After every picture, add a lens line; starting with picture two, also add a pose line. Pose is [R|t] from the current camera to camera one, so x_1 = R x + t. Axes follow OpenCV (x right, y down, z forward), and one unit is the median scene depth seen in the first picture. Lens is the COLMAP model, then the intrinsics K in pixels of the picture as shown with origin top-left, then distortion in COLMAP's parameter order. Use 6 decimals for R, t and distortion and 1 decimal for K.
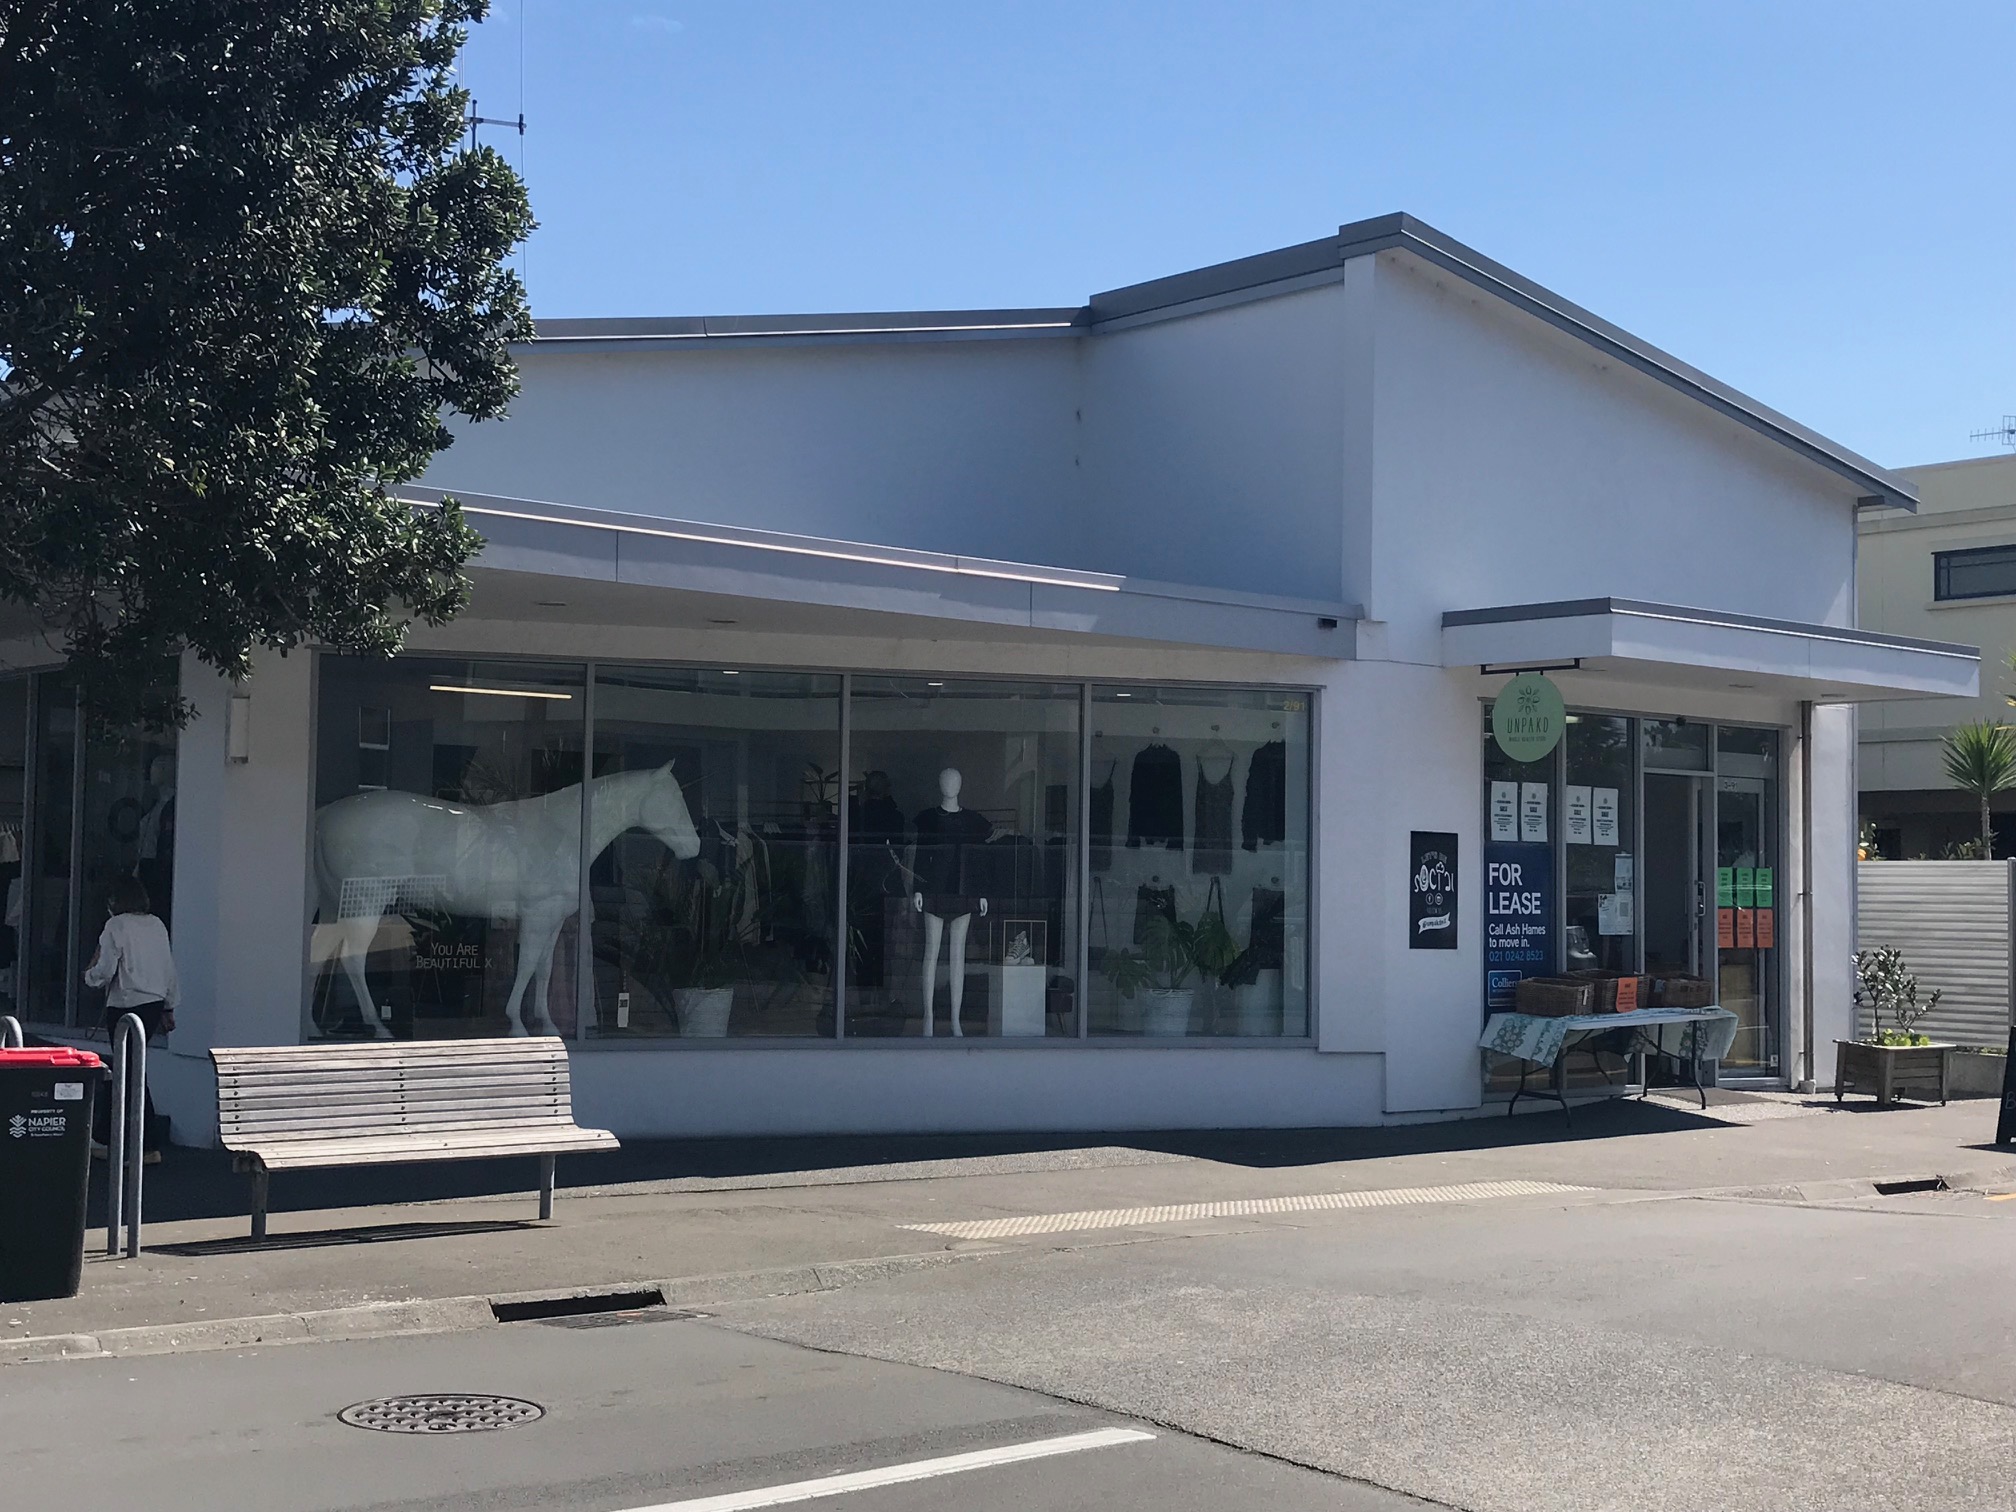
lens RADIAL K [[2659.9, 0, 1011.4], [0, 2659.9, 753.3], [0, 0, 1]] dist [0.131074, 0.000000]
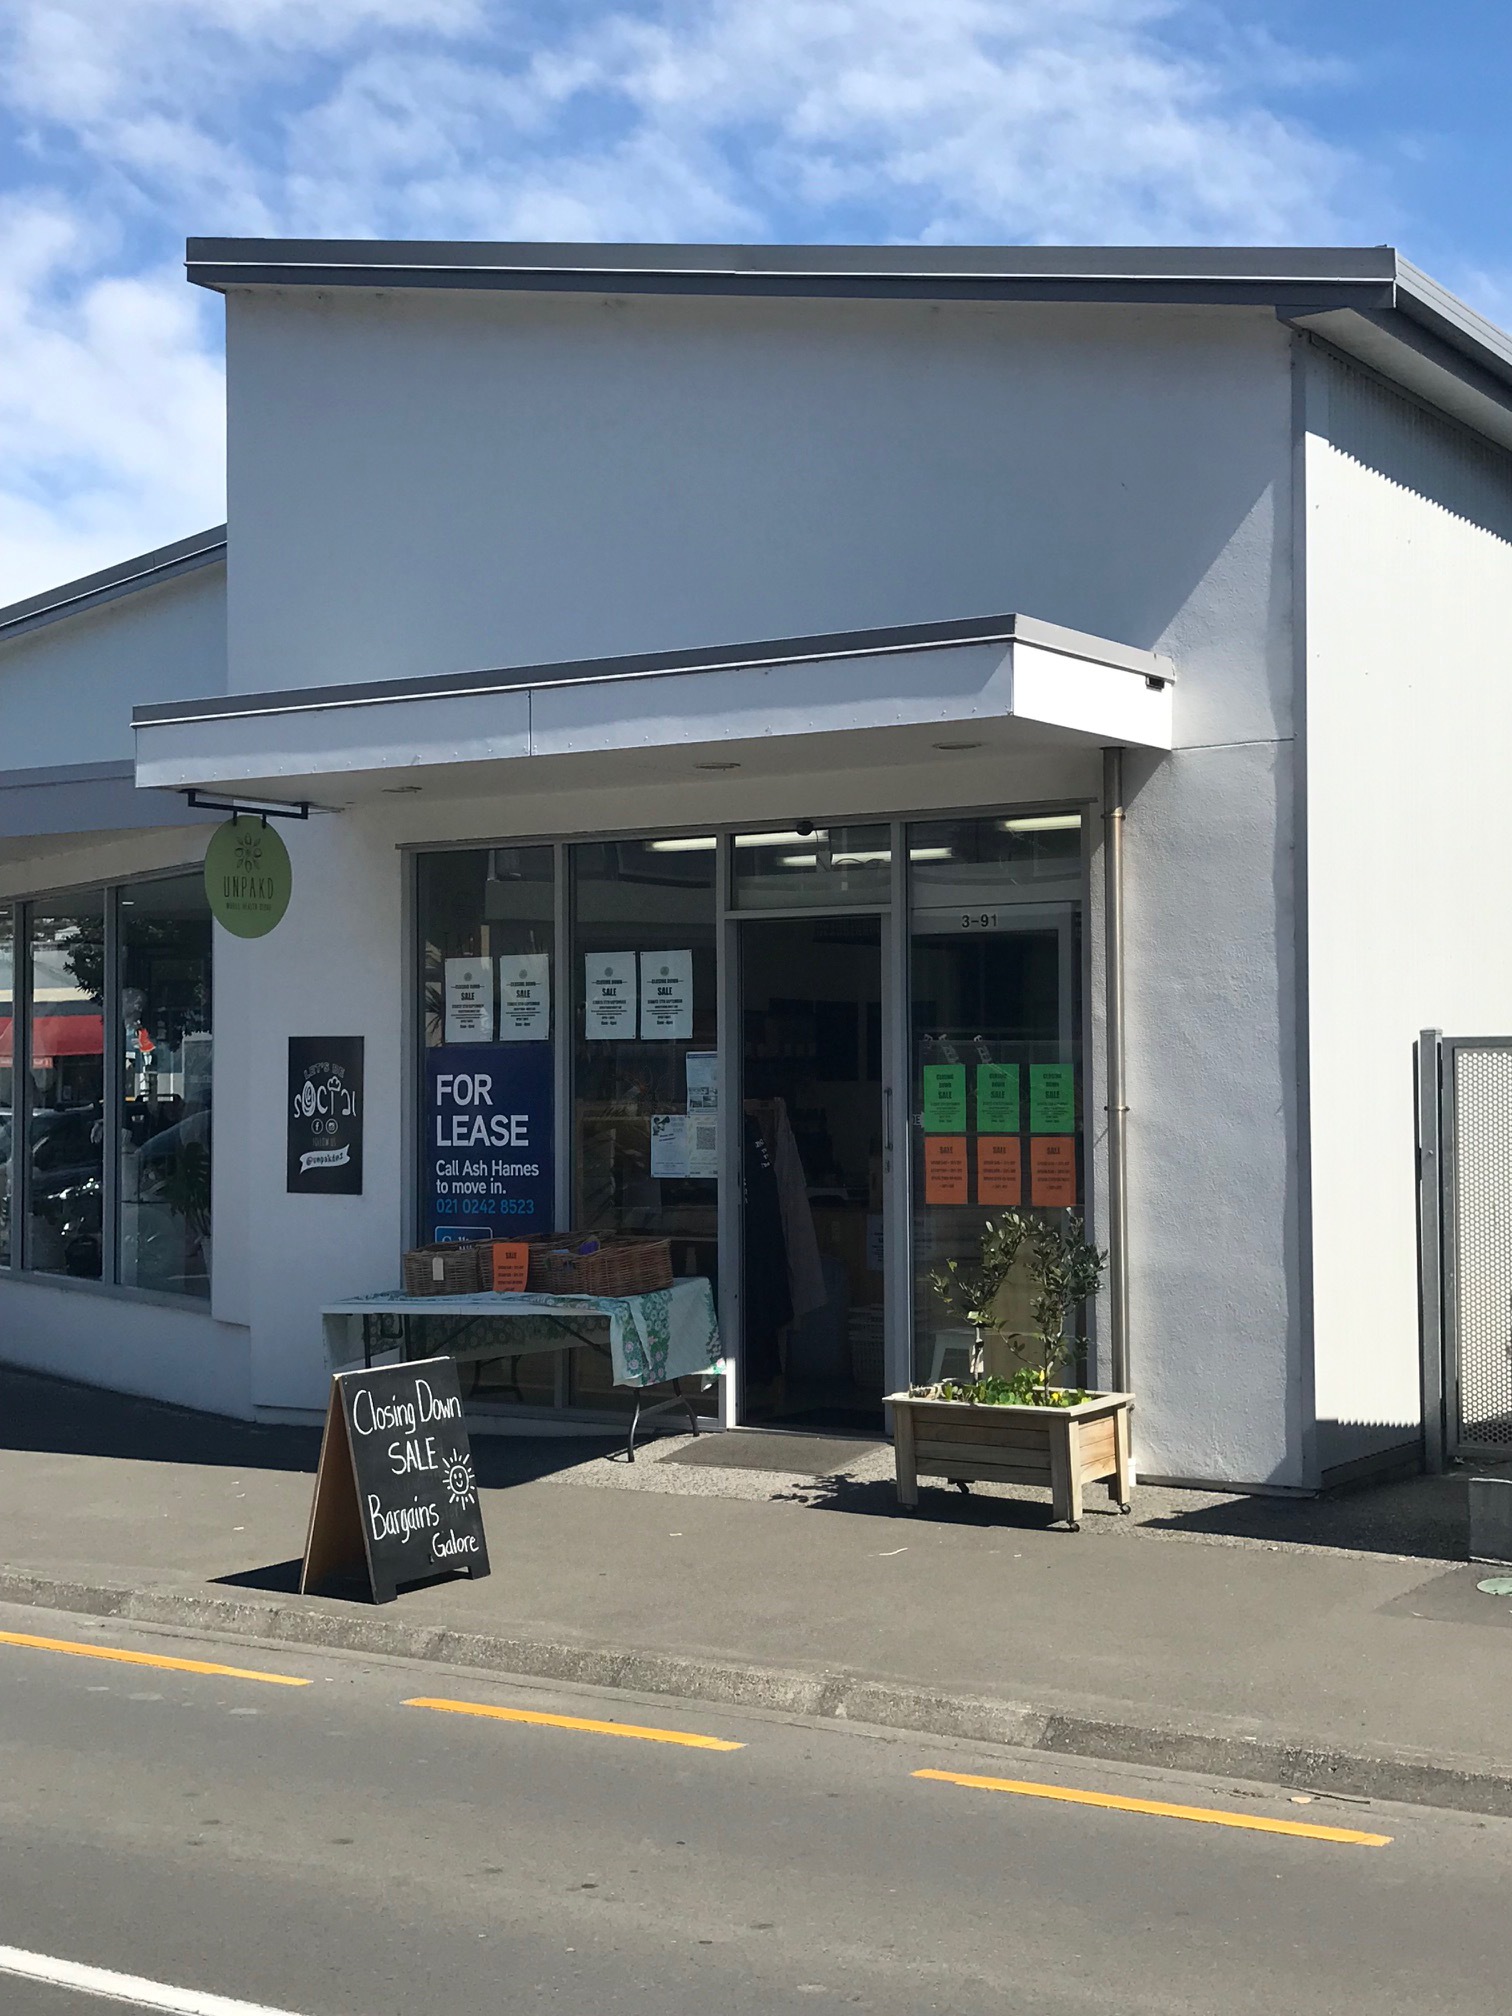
lens RADIAL K [[2659.9, 0, 770.6], [0, 2659.9, 1004.3], [0, 0, 1]] dist [0.131074, 0.000000]
pose [[0.252274, -0.048373, -0.966446, 0.883161], [0.058800, 0.997670, -0.034587, 0.051797], [0.965868, -0.048101, 0.254530, 0.899801]]
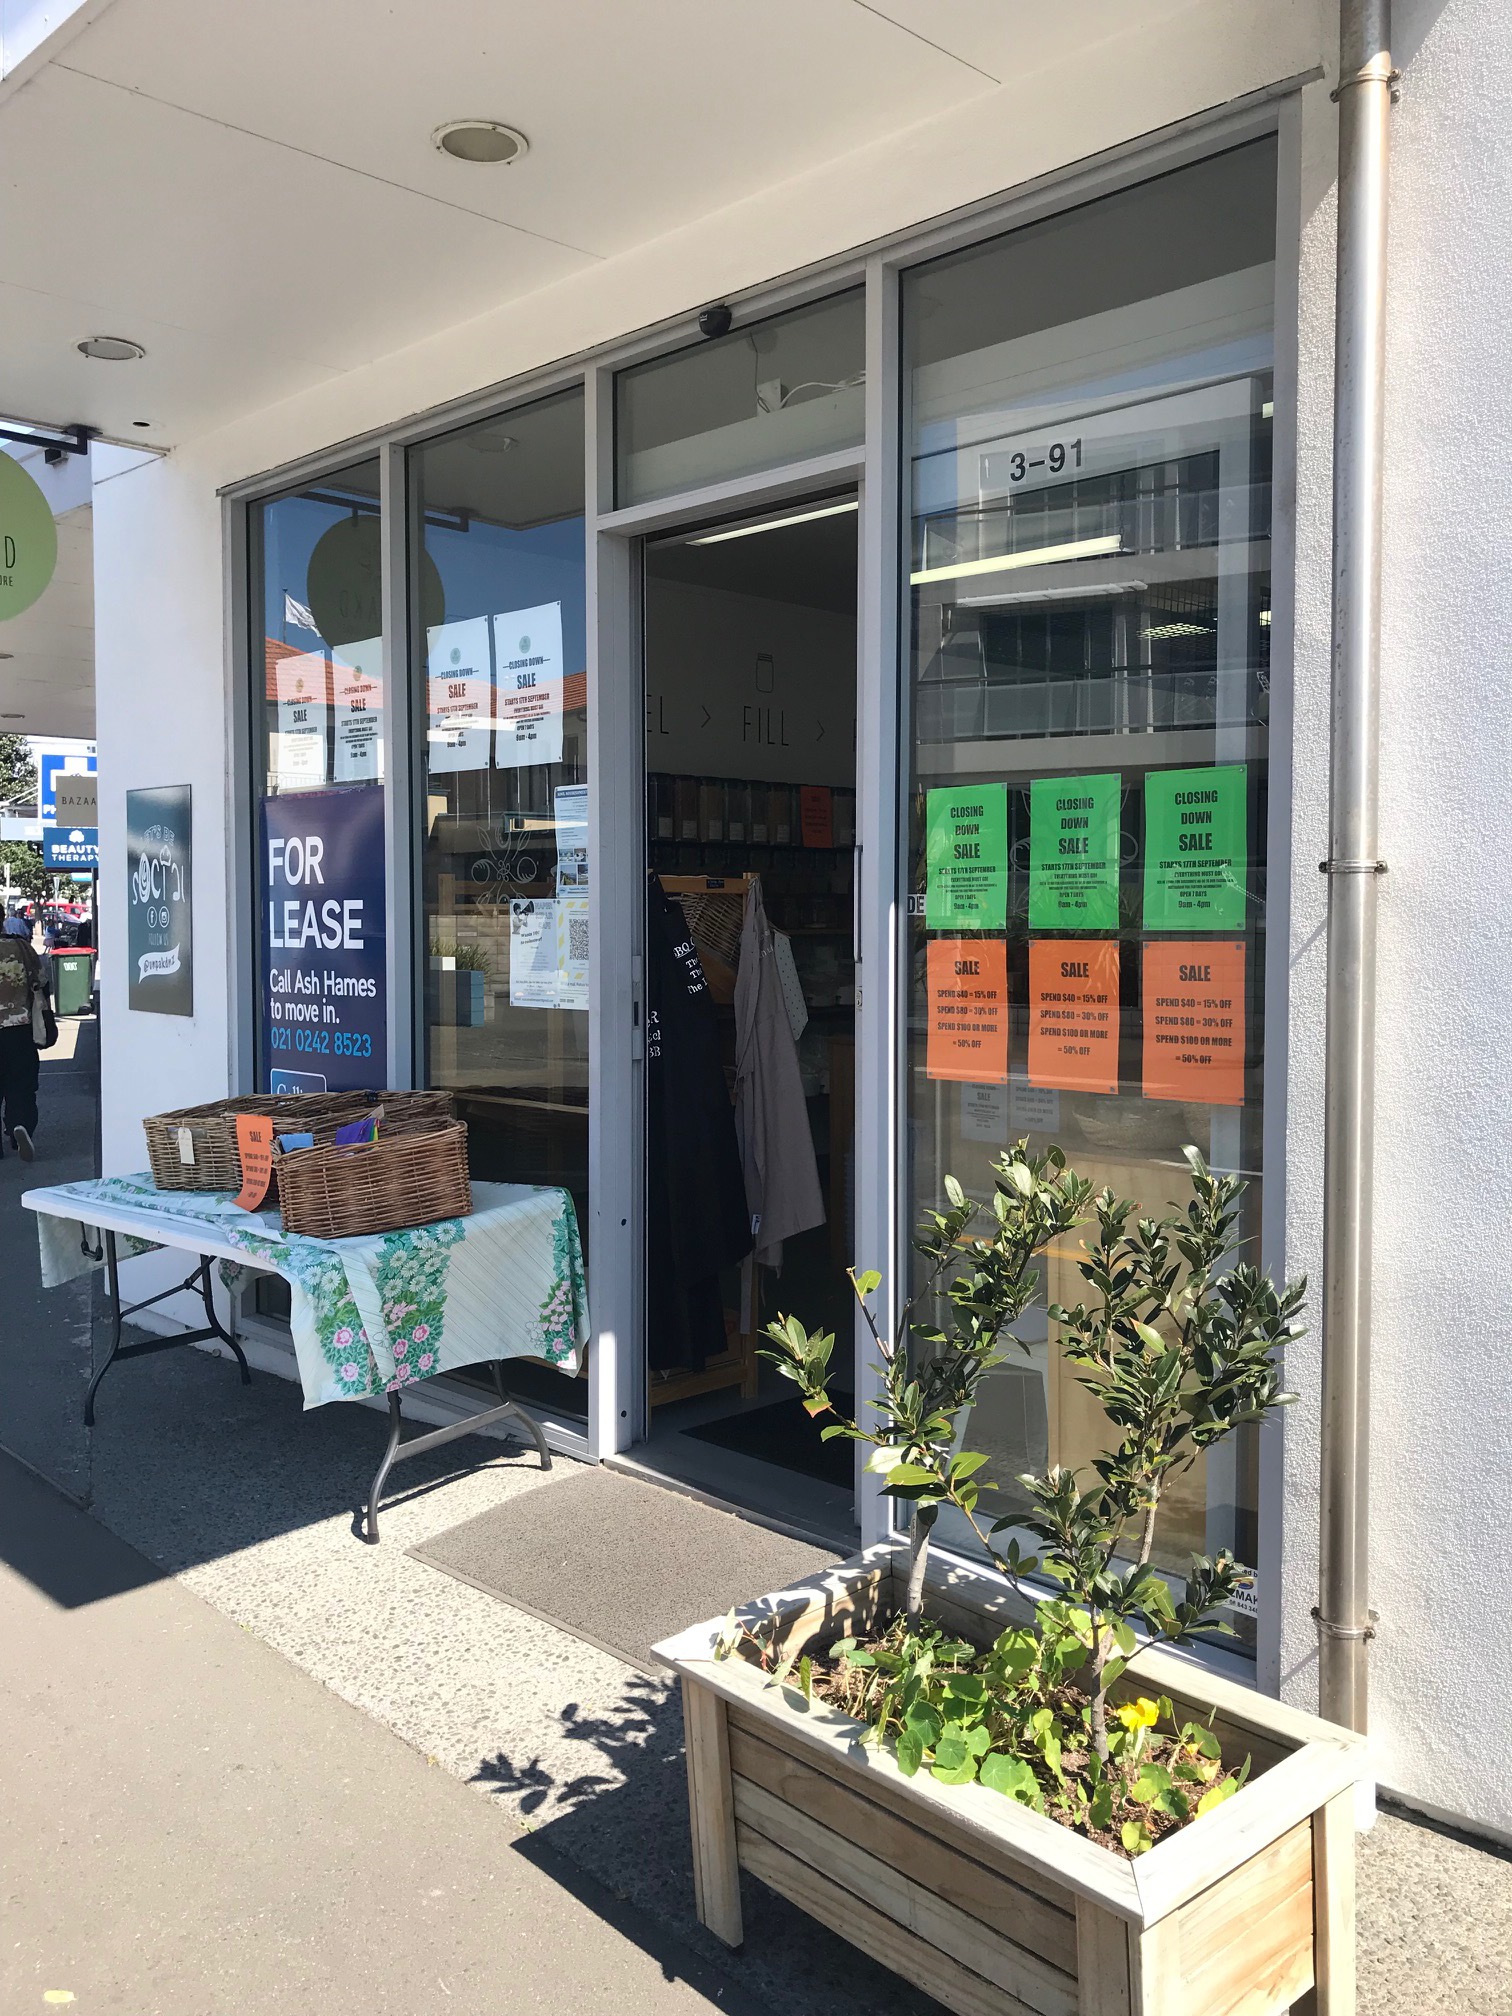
lens RADIAL K [[1658.7, 0, 763.2], [0, 1658.7, 988.6], [0, 0, 1]] dist [0.013116, -0.017202]
pose [[0.041224, 0.025366, -0.998828, 0.471261], [0.047043, 0.998520, 0.027300, 0.062925], [0.998042, -0.048113, 0.039970, 1.066342]]
